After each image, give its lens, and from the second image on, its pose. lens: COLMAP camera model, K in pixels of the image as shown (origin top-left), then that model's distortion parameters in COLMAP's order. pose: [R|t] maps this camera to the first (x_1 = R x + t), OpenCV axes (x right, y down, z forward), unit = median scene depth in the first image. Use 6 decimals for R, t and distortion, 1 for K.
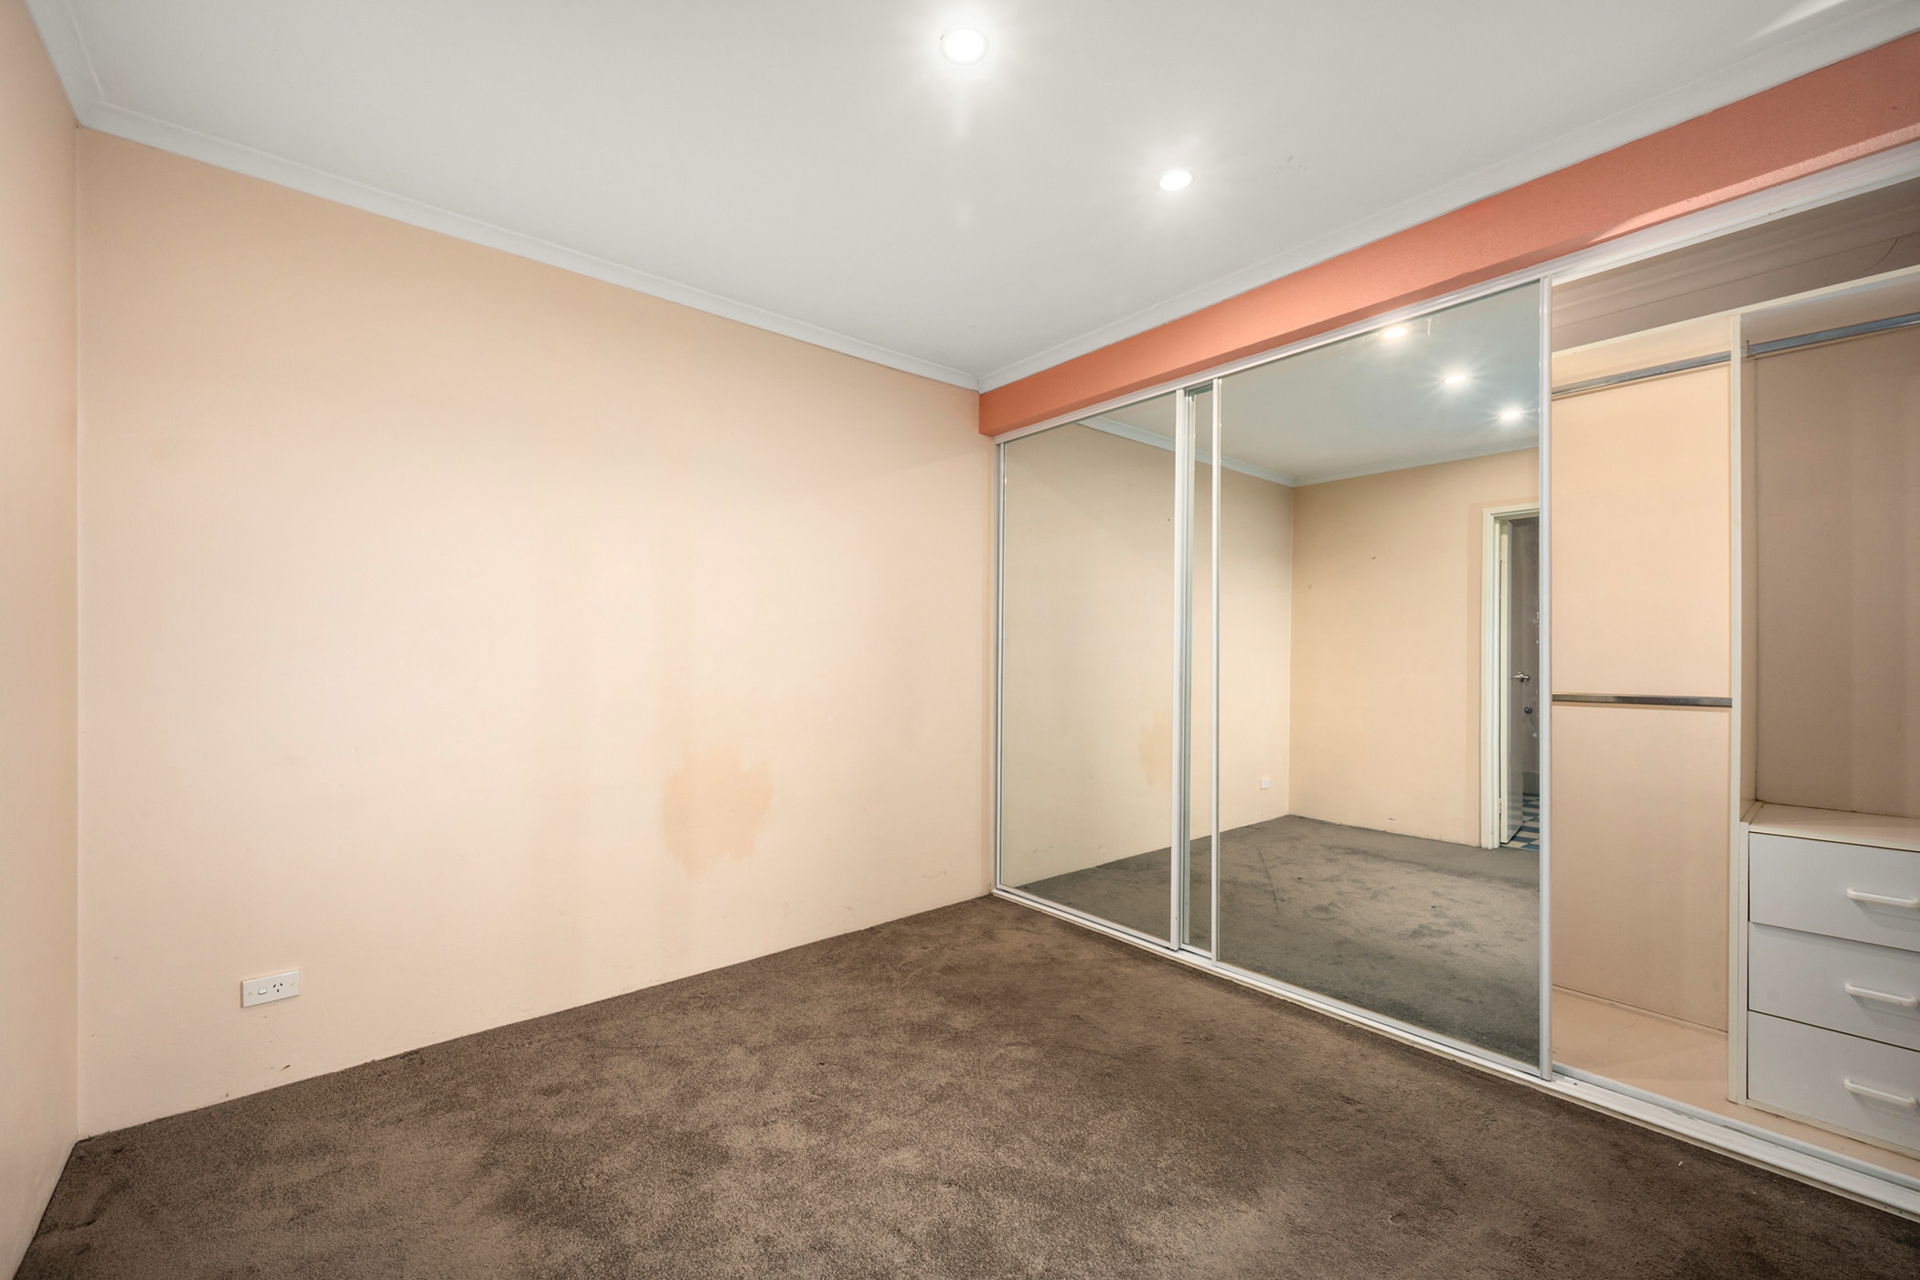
lens RADIAL K [[766.6, 0, 958.6], [0, 766.6, 656.7], [0, 0, 1]] dist [-0.002115, 0.000116]
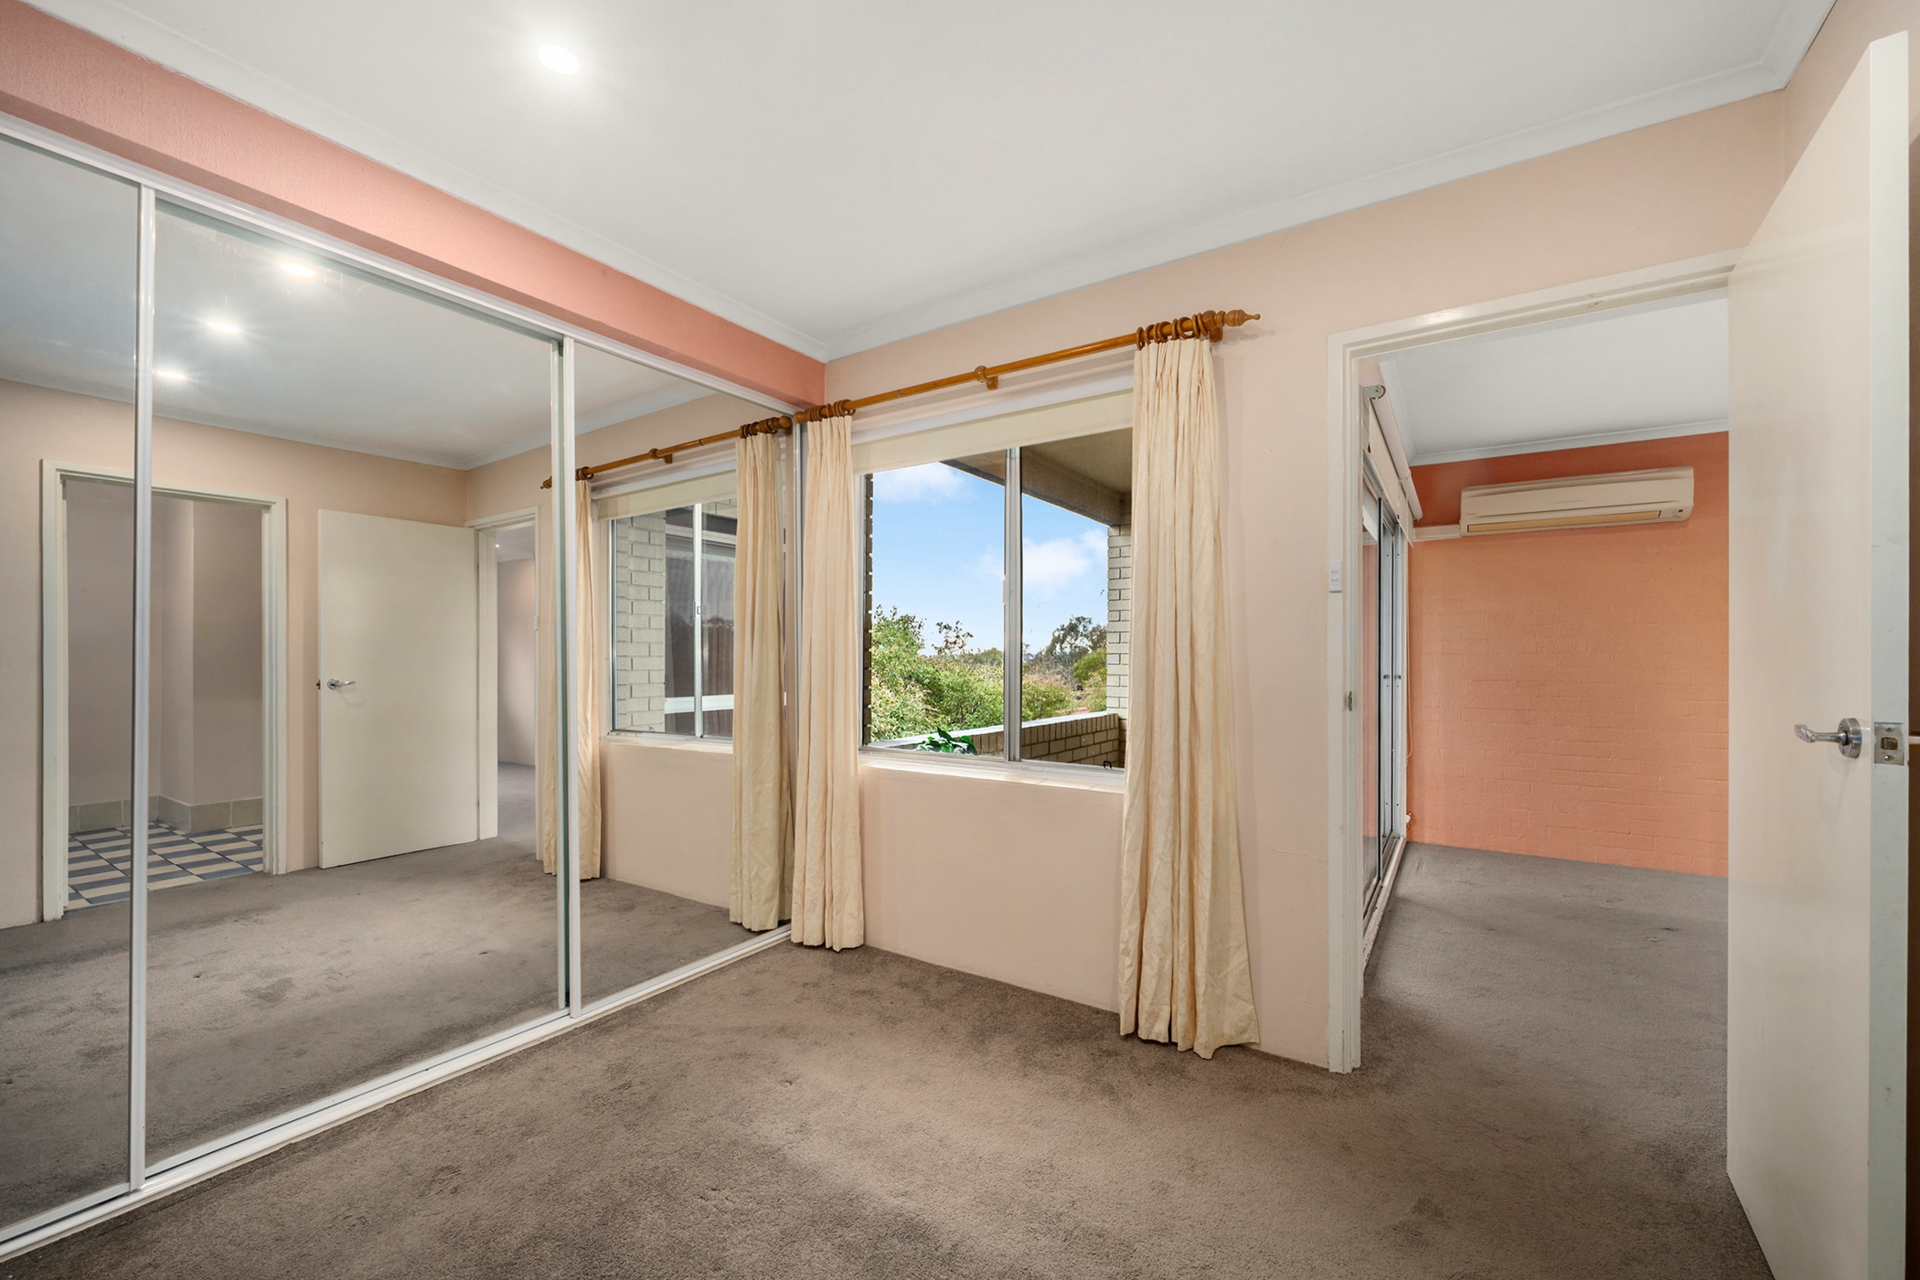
lens RADIAL K [[766.6, 0, 958.6], [0, 766.6, 656.7], [0, 0, 1]] dist [-0.002115, 0.000116]
pose [[-0.273940, -0.003781, 0.961739, -0.385951], [0.007205, 0.999956, 0.005983, 0.001764], [-0.961720, 0.008568, -0.273901, 0.519998]]
